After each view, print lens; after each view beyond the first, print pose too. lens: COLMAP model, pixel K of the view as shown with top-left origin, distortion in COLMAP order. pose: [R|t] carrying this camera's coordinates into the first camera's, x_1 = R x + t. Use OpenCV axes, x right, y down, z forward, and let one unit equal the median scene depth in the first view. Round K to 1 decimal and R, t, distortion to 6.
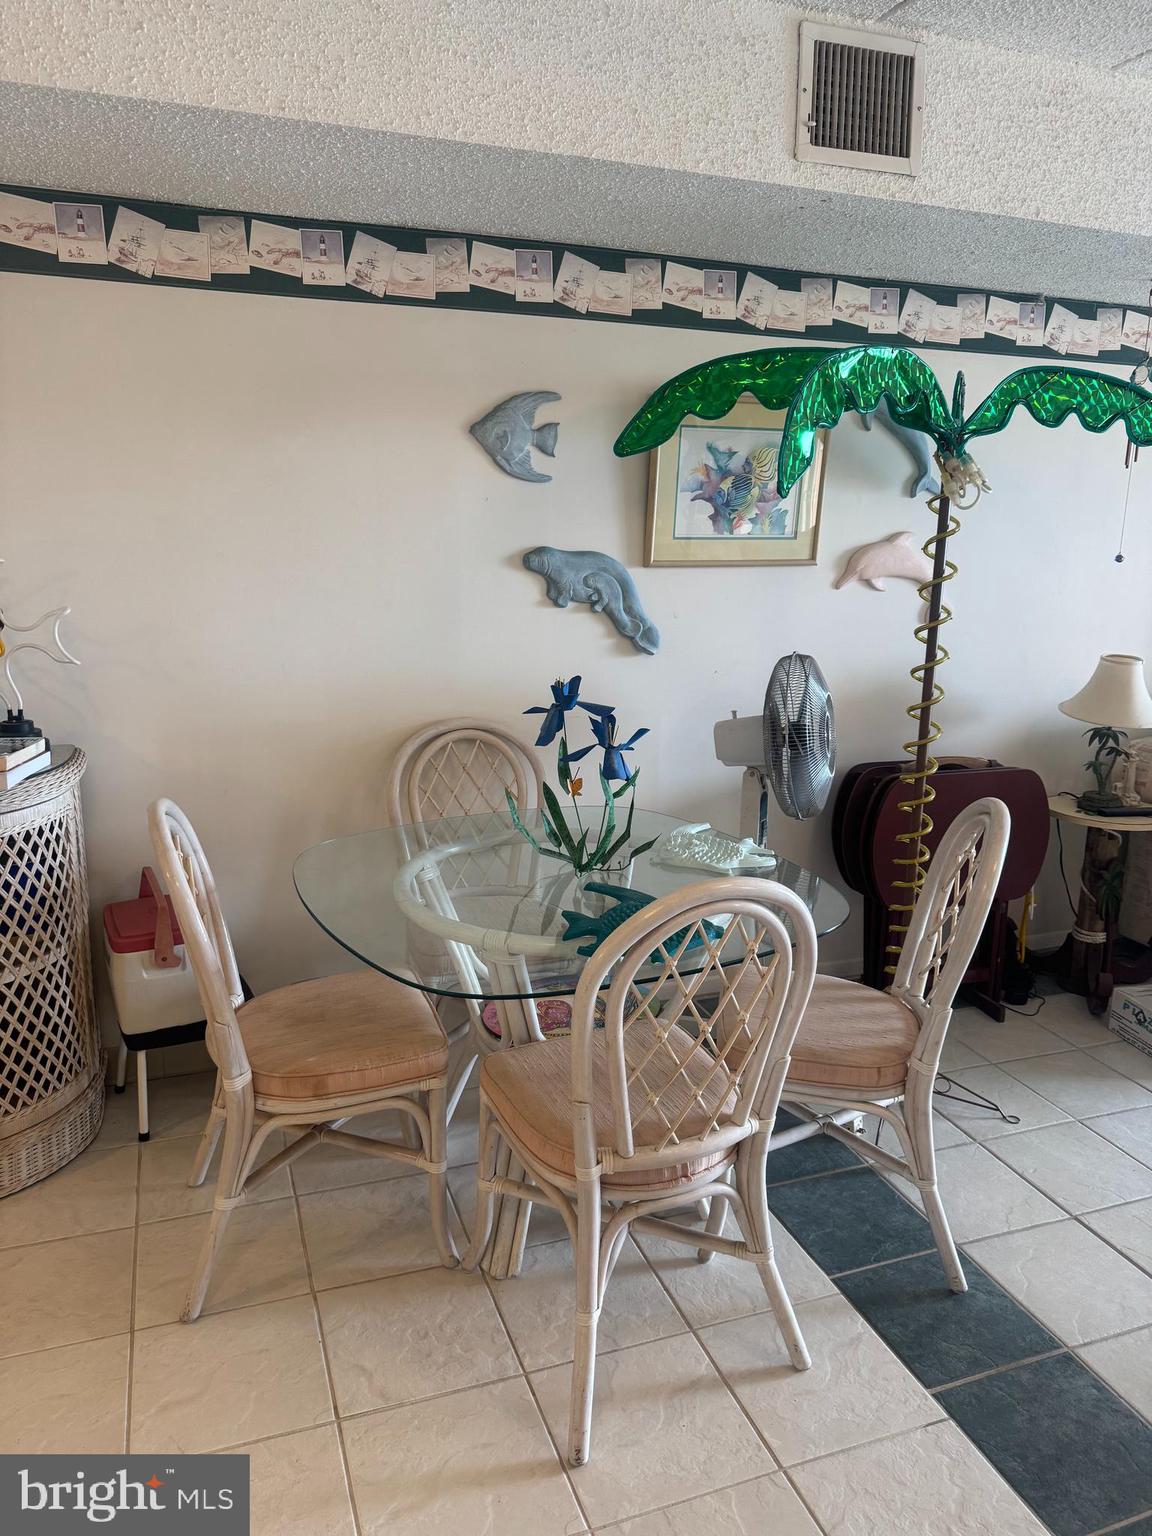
lens RADIAL K [[1115.4, 0, 574.6], [0, 1115.4, 765.3], [0, 0, 1]] dist [0.005878, 0.001853]
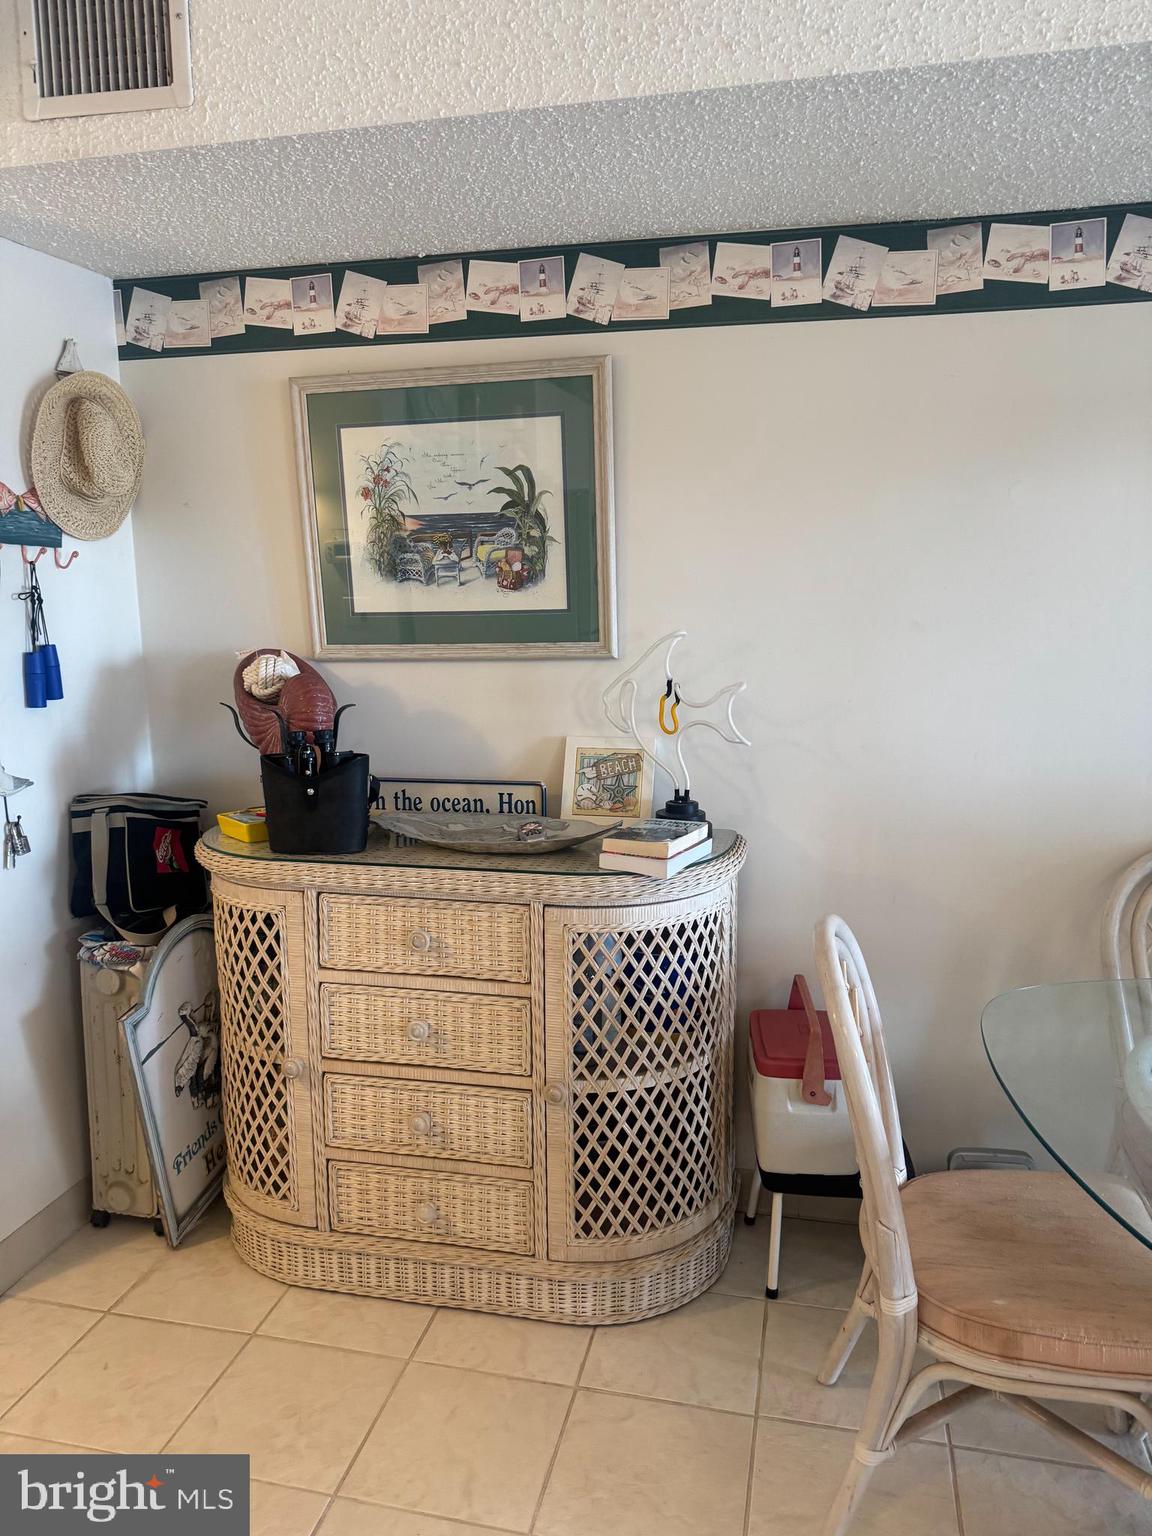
lens RADIAL K [[1086.7, 0, 583.0], [0, 1086.7, 769.0], [0, 0, 1]] dist [0.042105, -0.066223]
pose [[0.846976, 0.060856, -0.528136, -0.092163], [-0.093445, 0.995002, -0.035207, -0.028357], [0.523354, 0.079171, 0.848430, 0.183853]]
